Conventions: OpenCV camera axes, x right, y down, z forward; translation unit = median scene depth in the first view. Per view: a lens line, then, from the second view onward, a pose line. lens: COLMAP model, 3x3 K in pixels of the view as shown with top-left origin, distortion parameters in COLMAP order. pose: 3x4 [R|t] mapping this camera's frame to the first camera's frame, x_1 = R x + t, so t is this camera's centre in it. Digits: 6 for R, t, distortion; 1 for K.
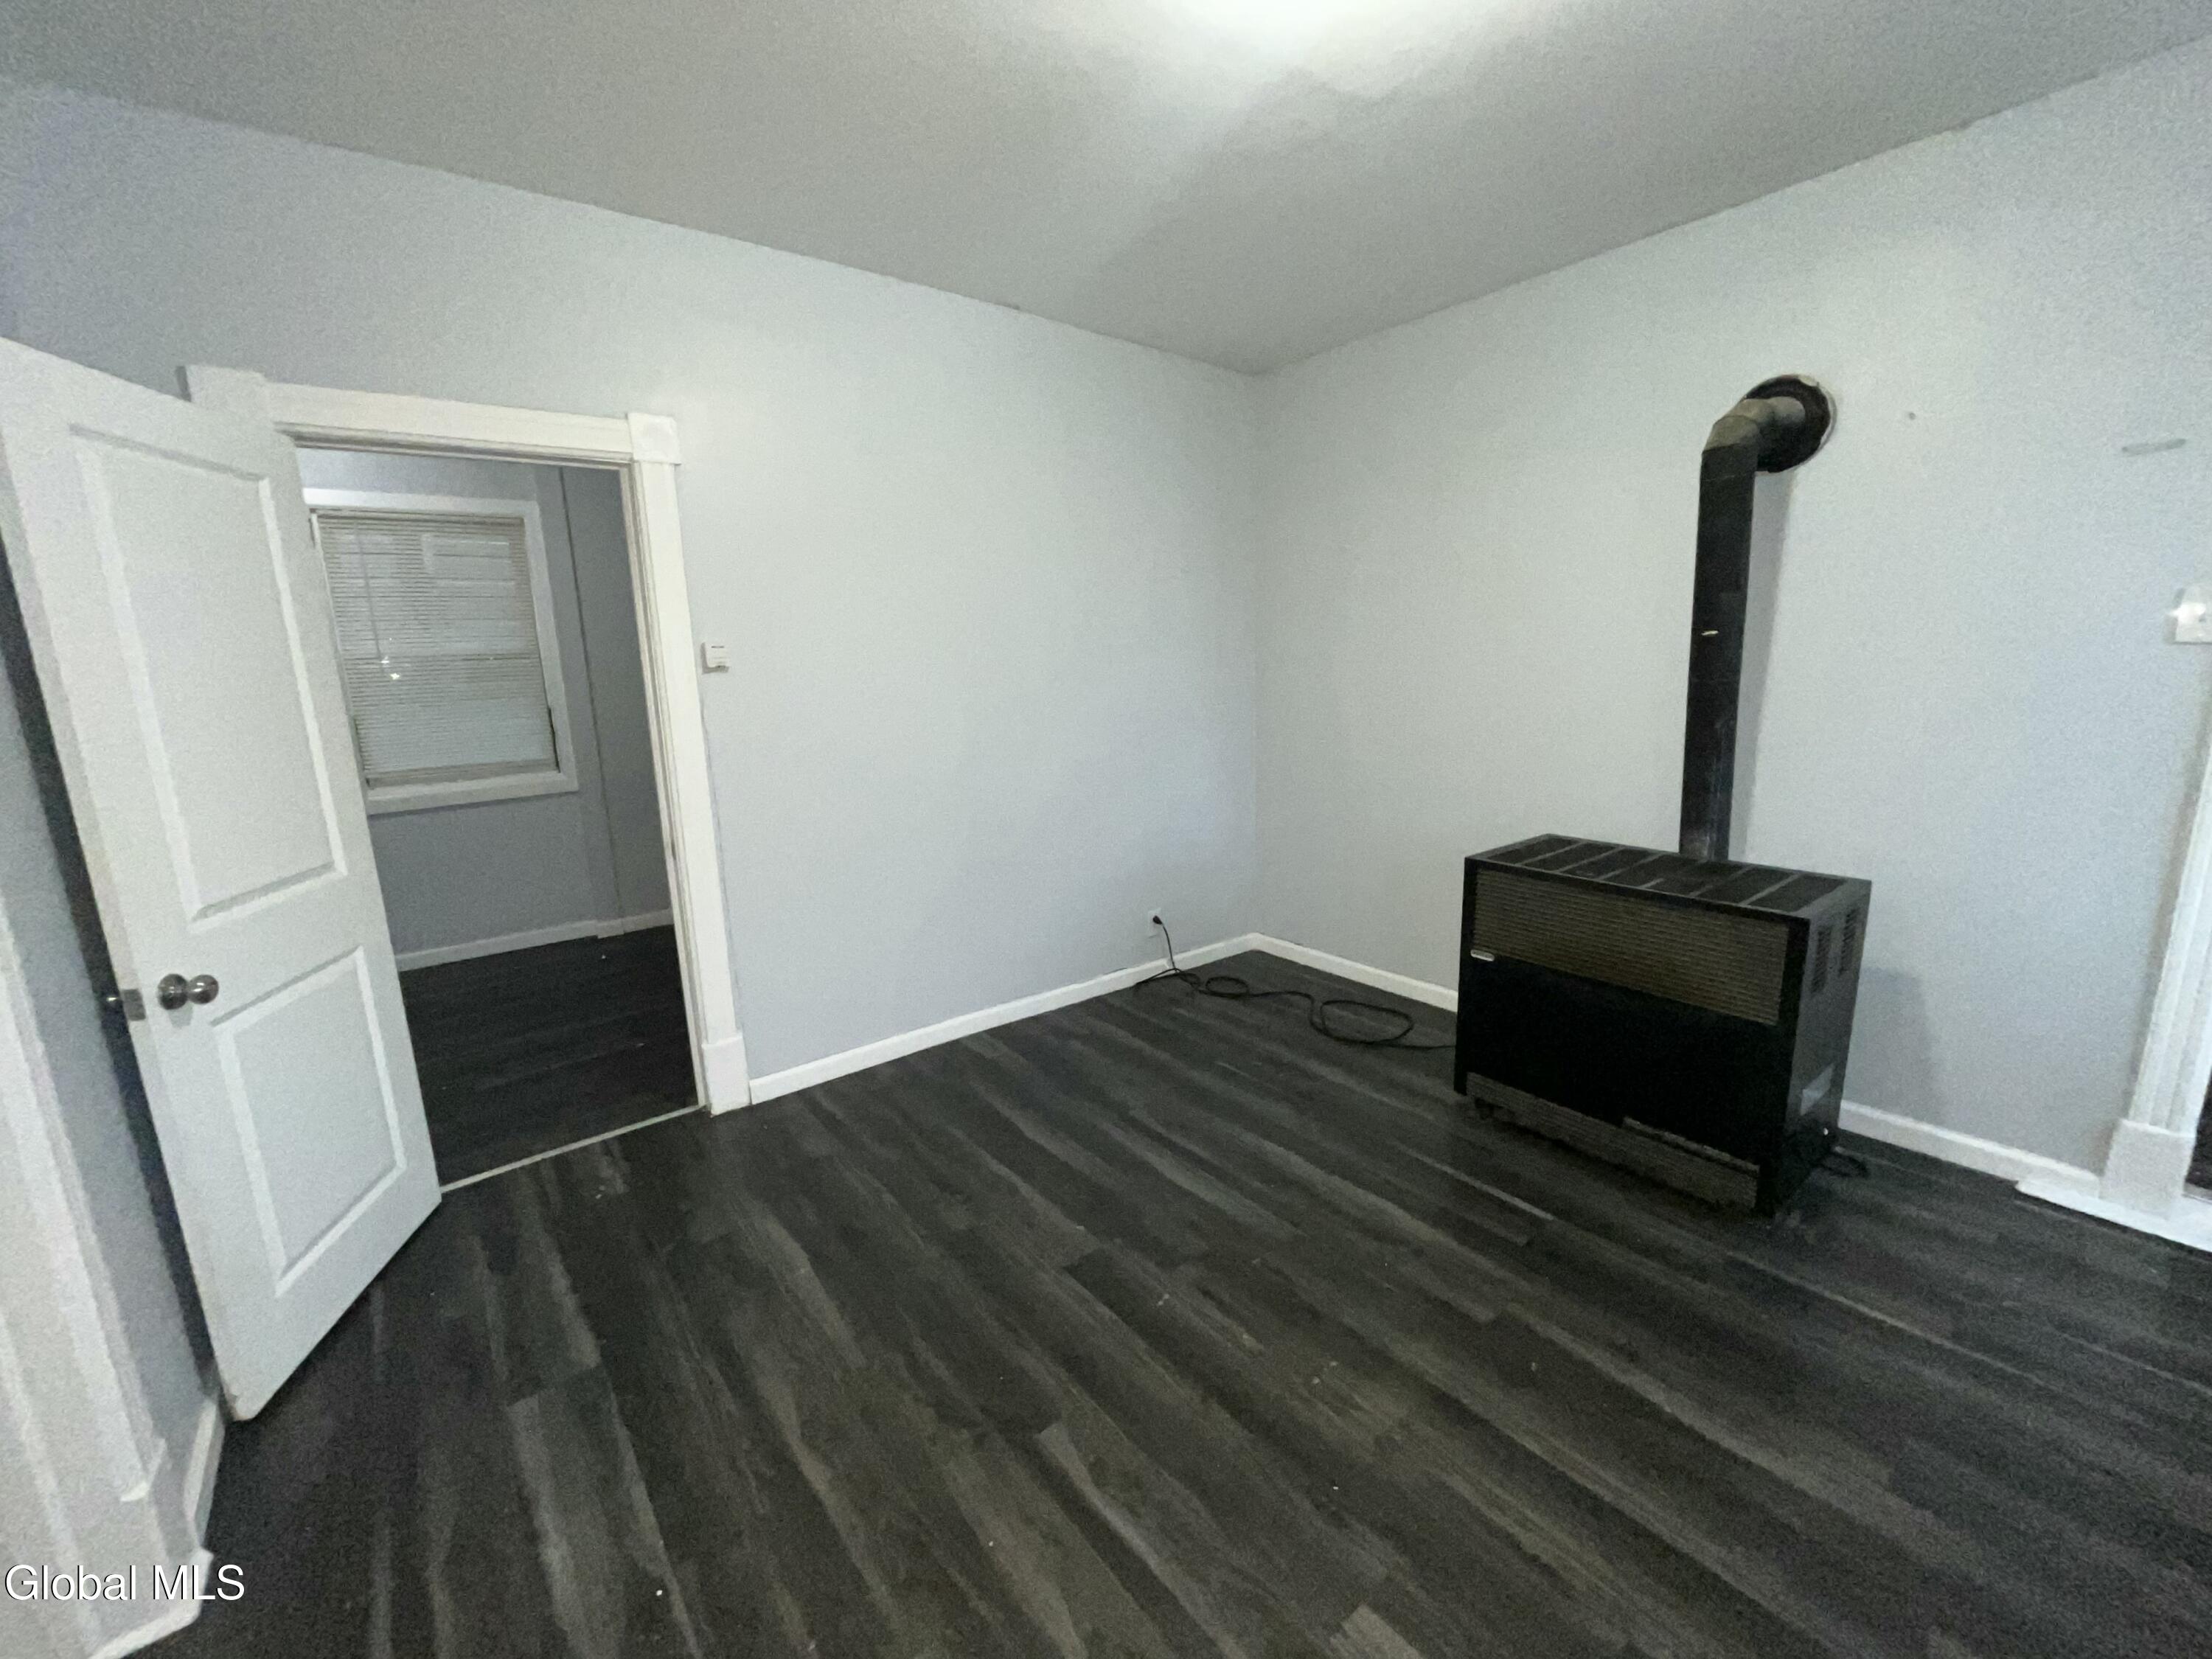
lens RADIAL K [[896.5, 0, 1106.8], [0, 896.5, 823.7], [0, 0, 1]] dist [-0.003341, -0.000645]
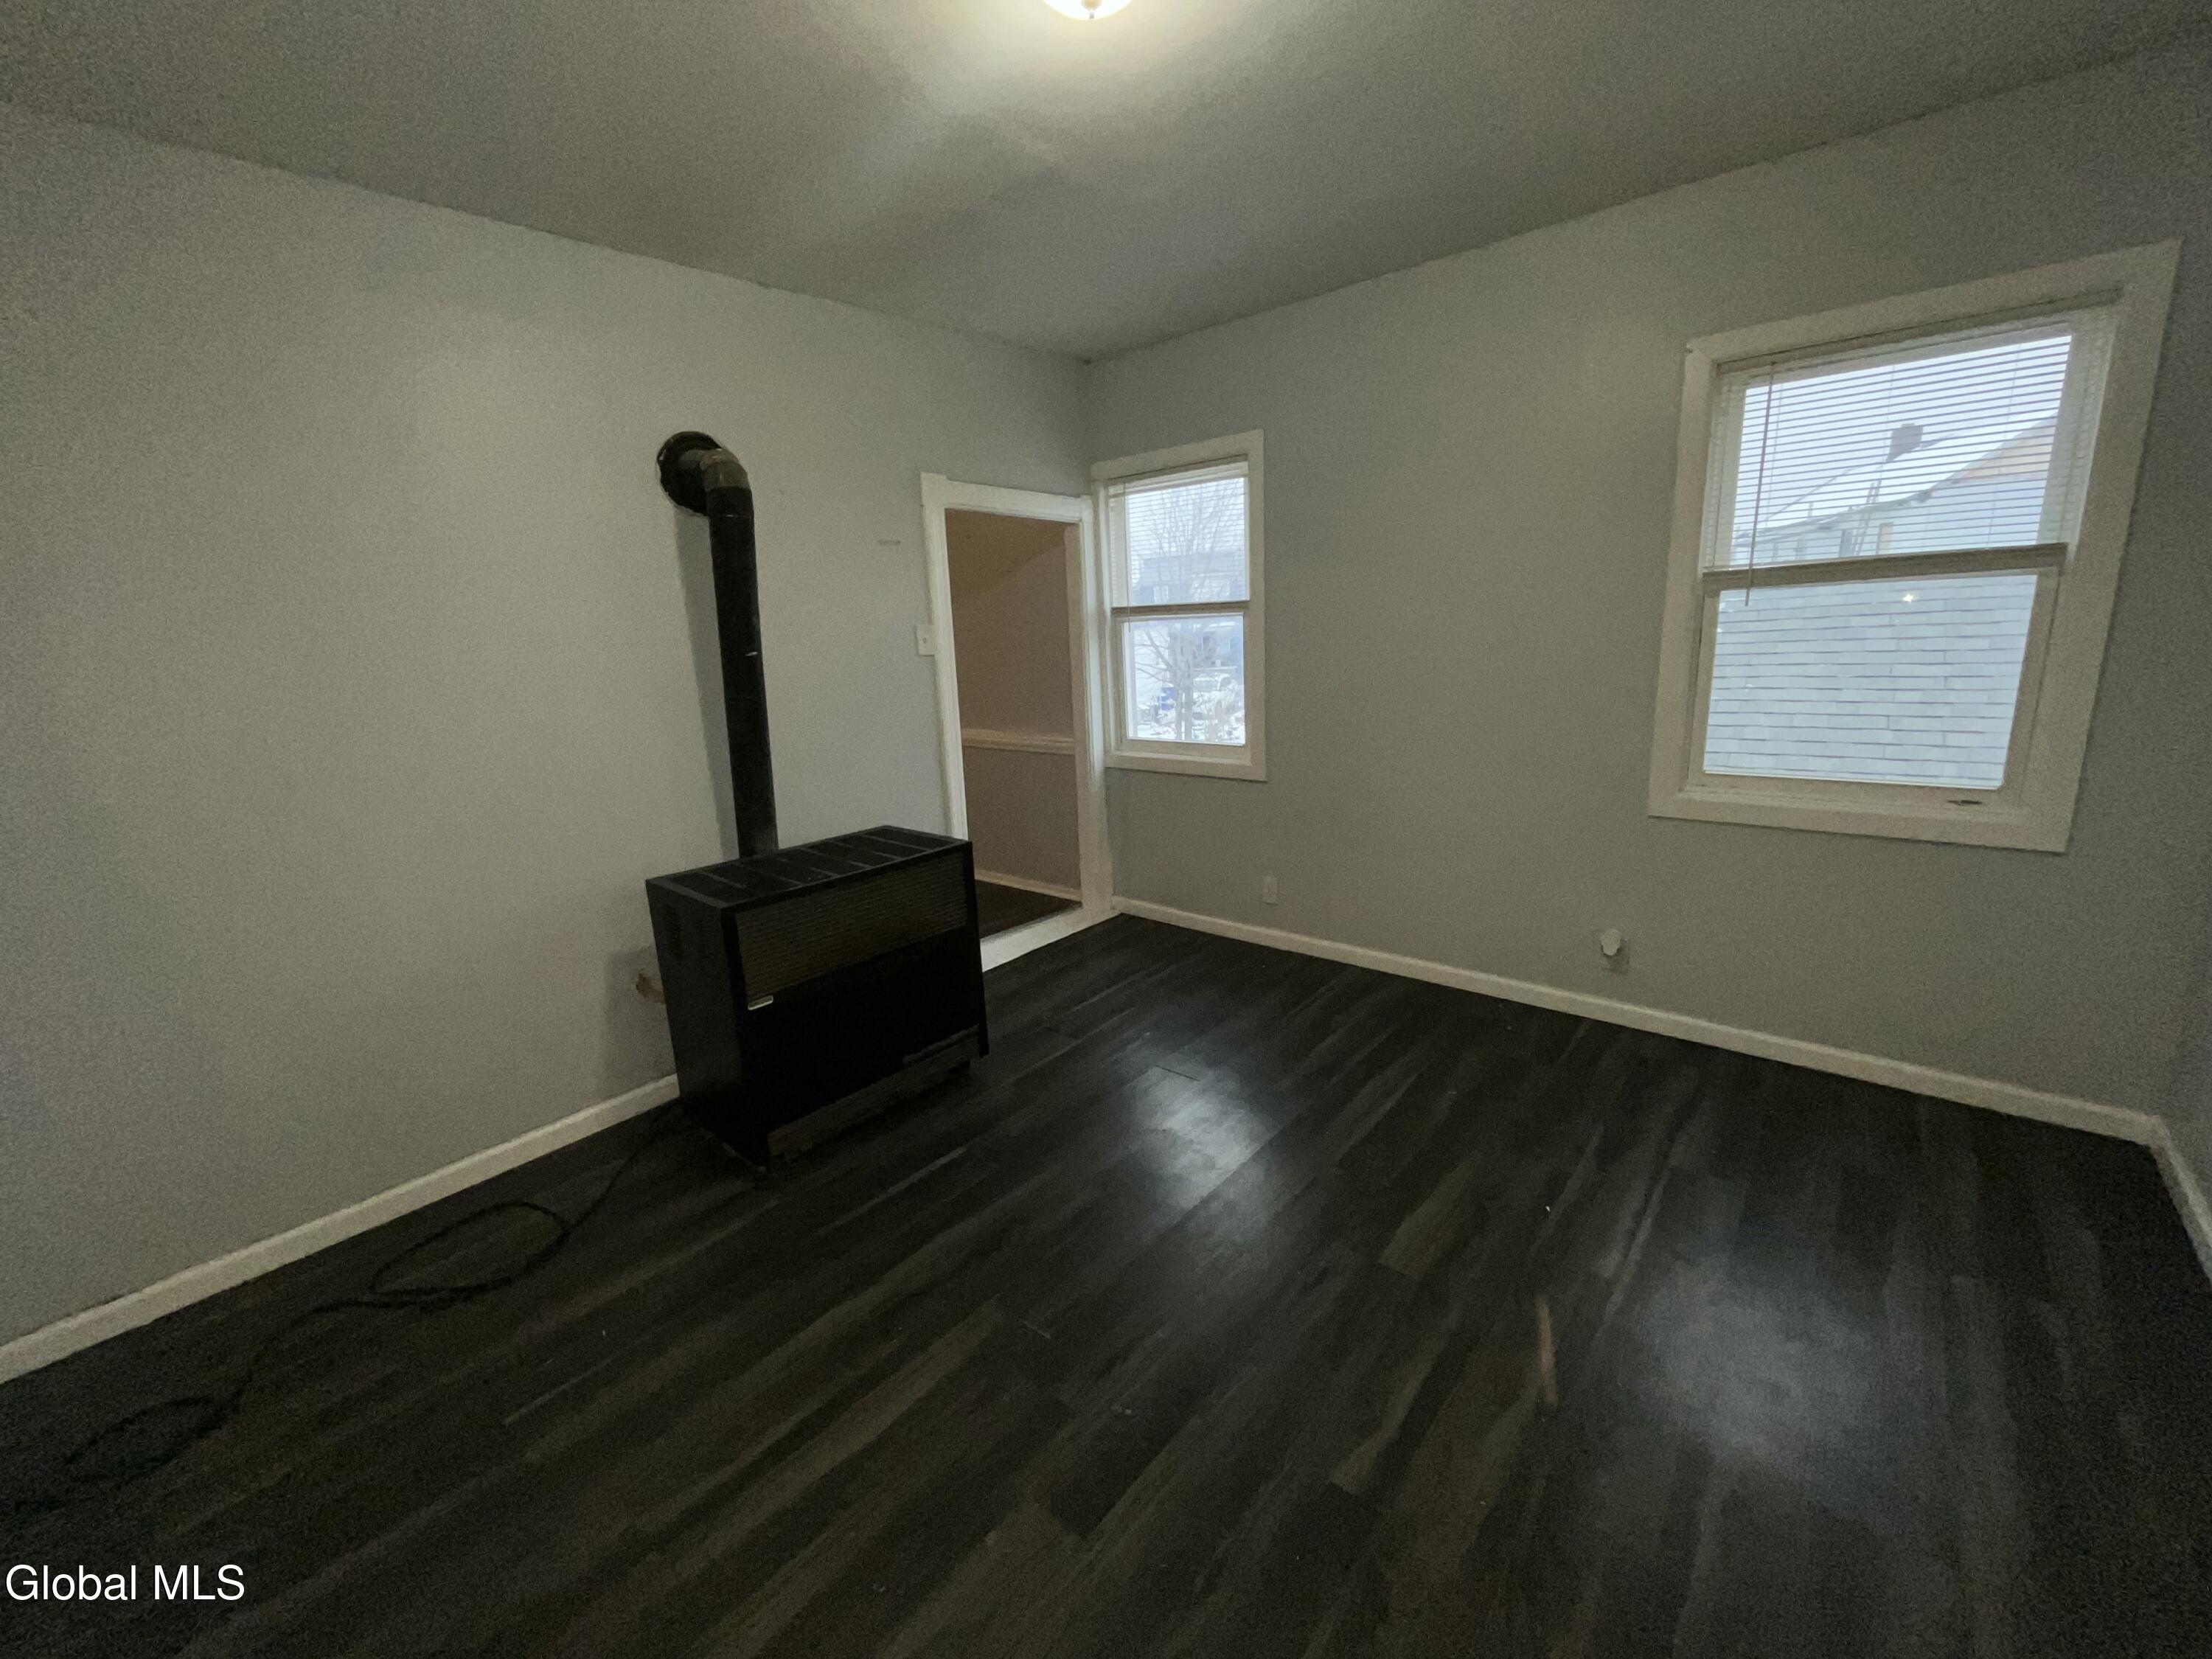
lens RADIAL K [[896.5, 0, 1106.8], [0, 896.5, 823.7], [0, 0, 1]] dist [-0.003341, -0.000645]
pose [[-0.183108, -0.176223, 0.967170, -0.530423], [0.239840, 0.946069, 0.217785, -0.149195], [-0.953388, 0.271844, -0.130967, 0.784179]]
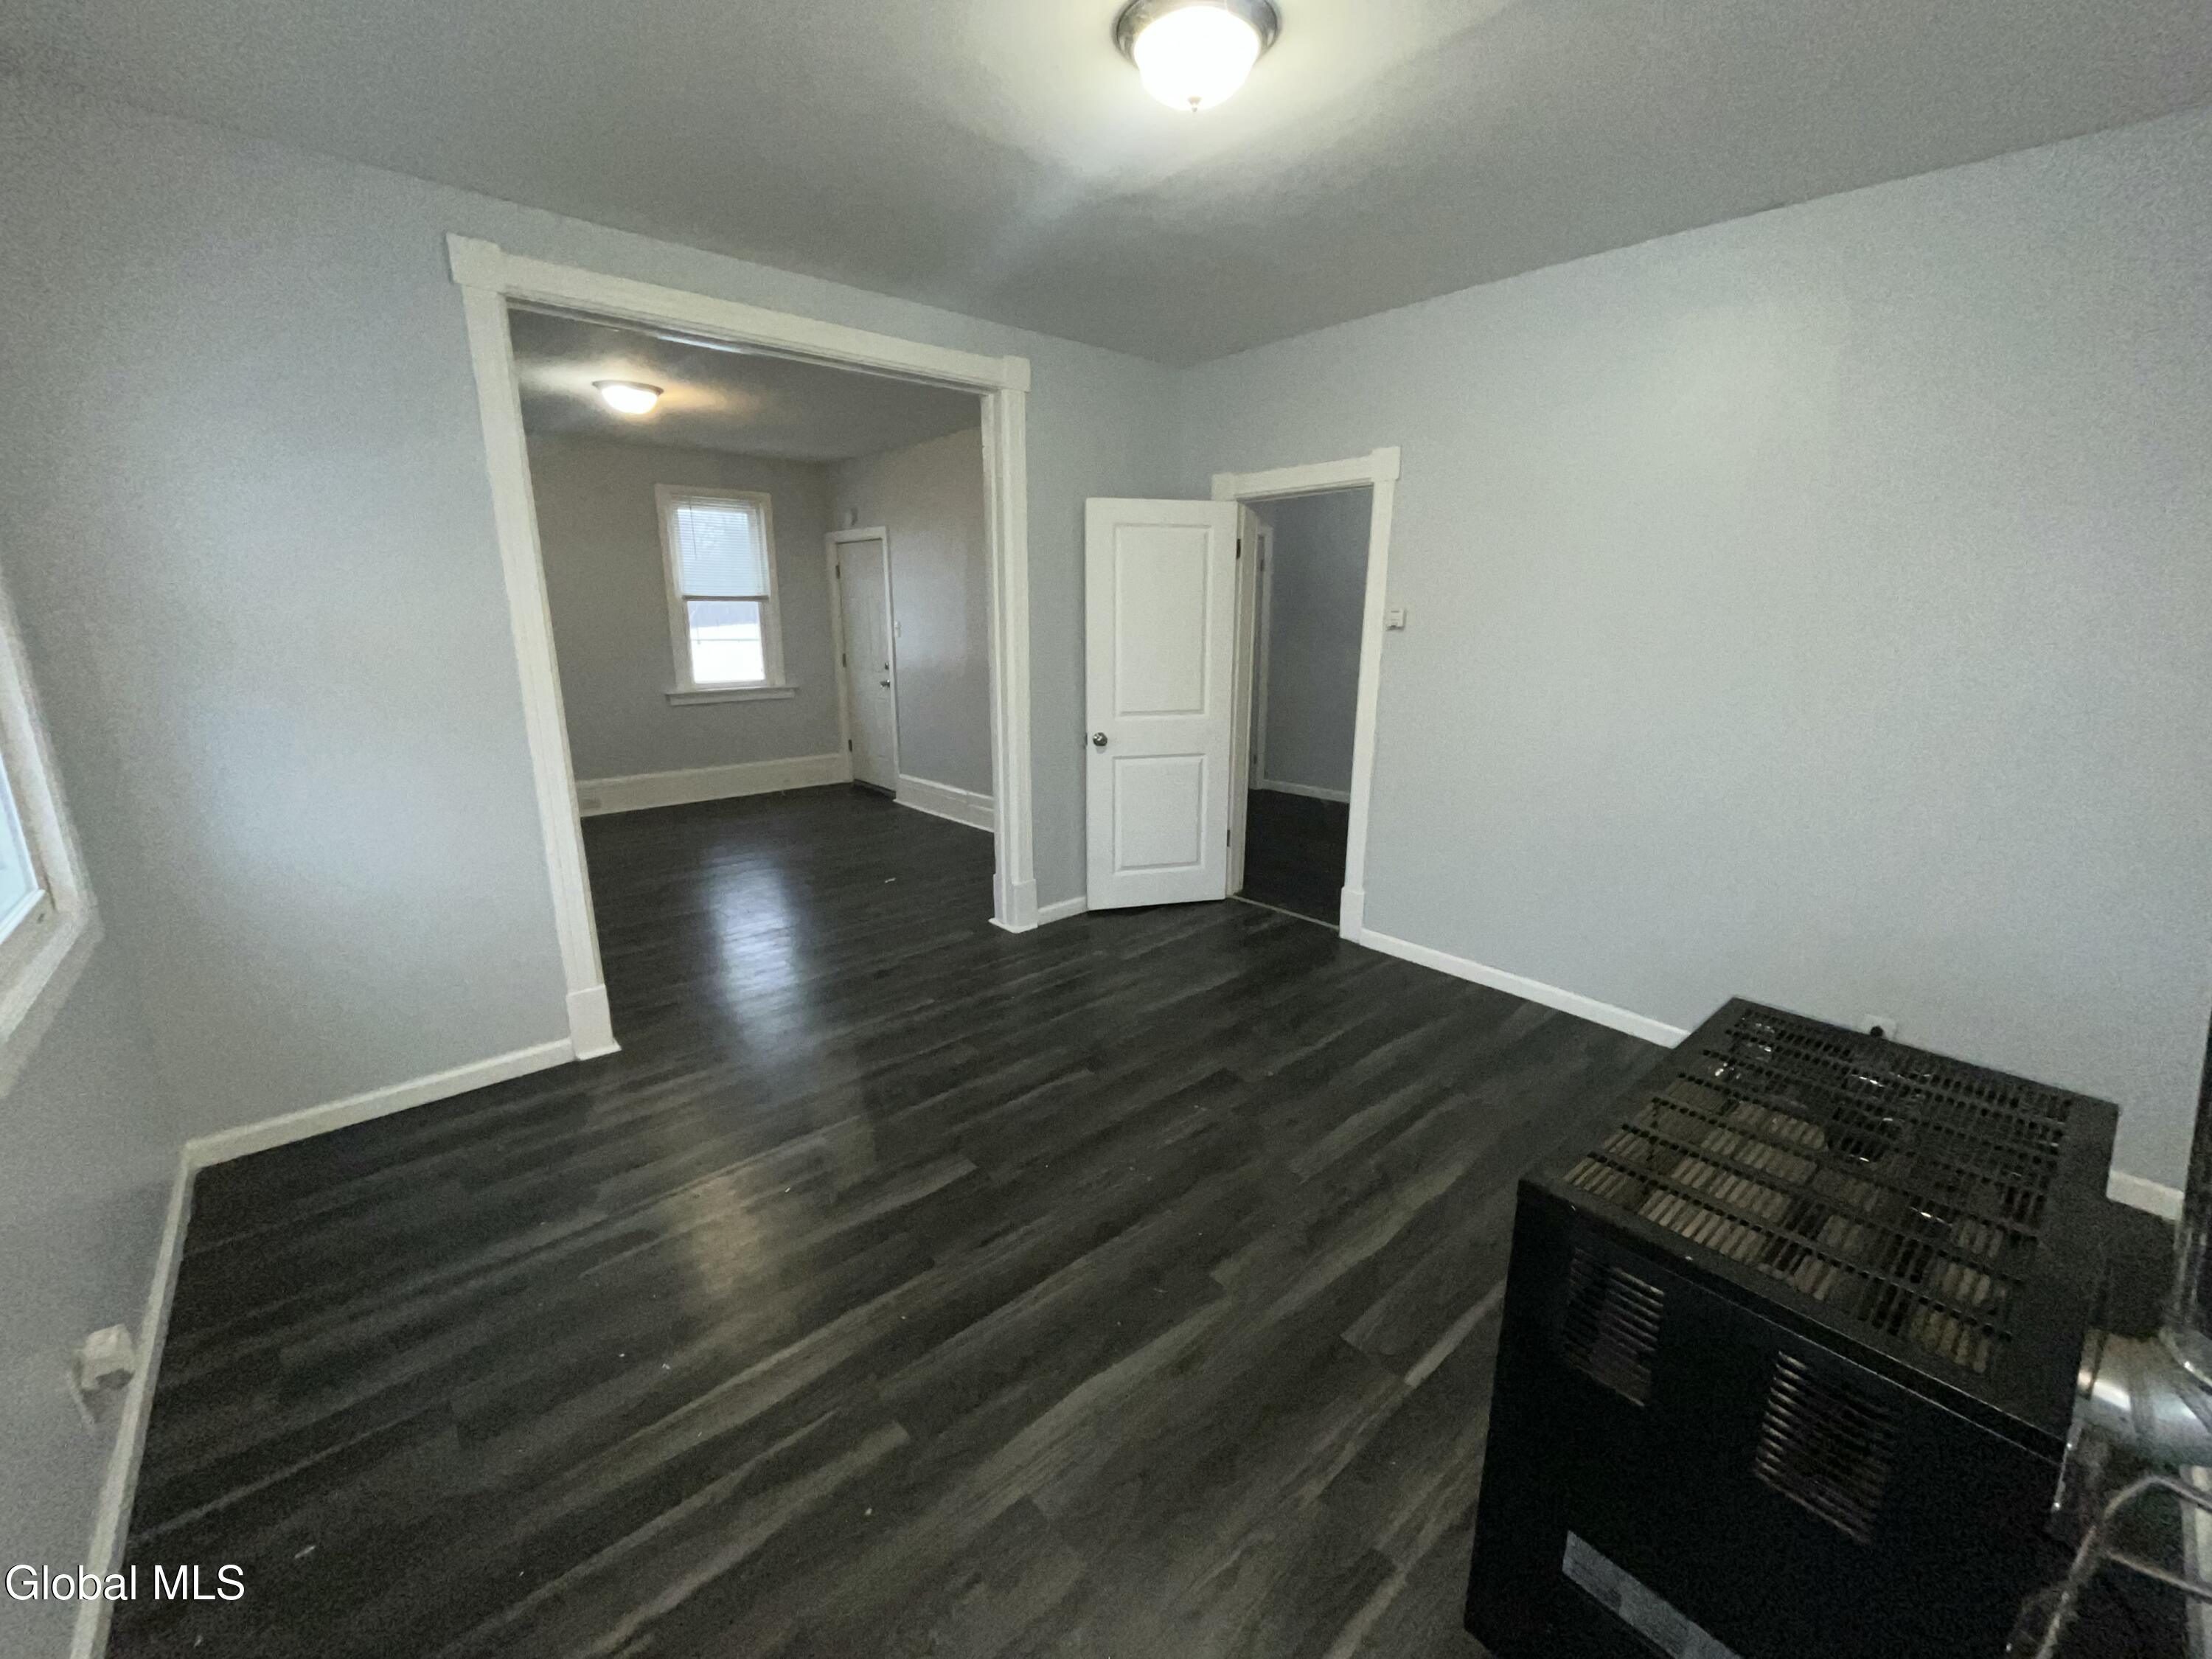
lens RADIAL K [[896.5, 0, 1106.8], [0, 896.5, 823.7], [0, 0, 1]] dist [-0.003341, -0.000645]
pose [[0.046138, 0.263455, -0.963568, 1.016454], [-0.194709, 0.948466, 0.250002, -0.156850], [0.979775, 0.176081, 0.095057, 0.524631]]
